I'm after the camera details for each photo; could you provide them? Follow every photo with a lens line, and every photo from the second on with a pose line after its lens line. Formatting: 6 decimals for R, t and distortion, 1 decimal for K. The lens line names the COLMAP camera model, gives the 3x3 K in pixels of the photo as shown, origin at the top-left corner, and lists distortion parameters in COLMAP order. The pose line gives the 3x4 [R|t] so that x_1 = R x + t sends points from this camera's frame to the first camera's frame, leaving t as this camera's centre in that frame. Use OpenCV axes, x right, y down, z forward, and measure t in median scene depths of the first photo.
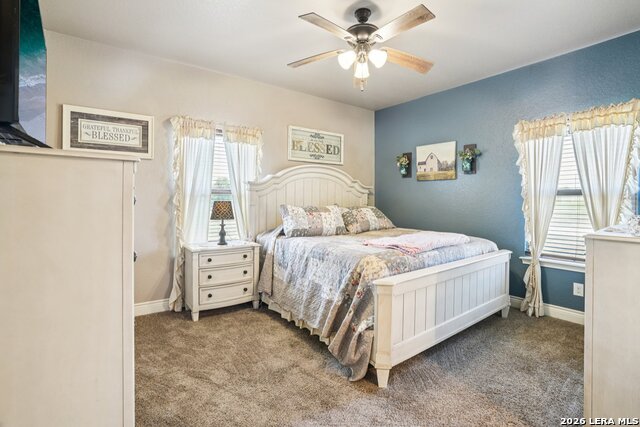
lens RADIAL K [[293.1, 0, 325.6], [0, 293.1, 199.8], [0, 0, 1]] dist [-0.000968, 0.000263]
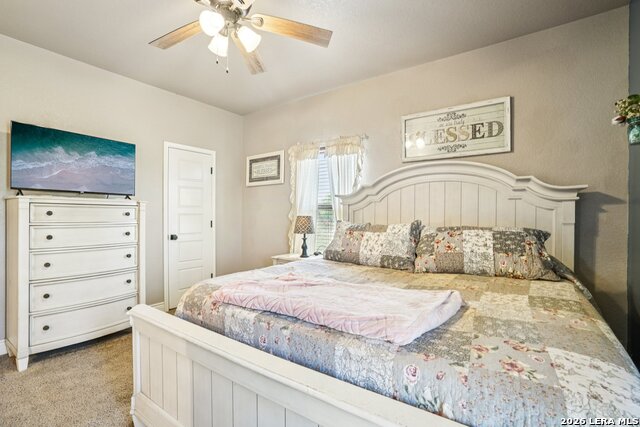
lens RADIAL K [[293.1, 0, 320.1], [0, 293.1, 214.8], [0, 0, 1]] dist [-0.000968, 0.000263]
pose [[0.341188, -0.005392, -0.939979, 0.609336], [-0.004639, 0.999962, -0.007420, 0.007325], [0.939983, 0.006893, 0.341150, 0.644323]]
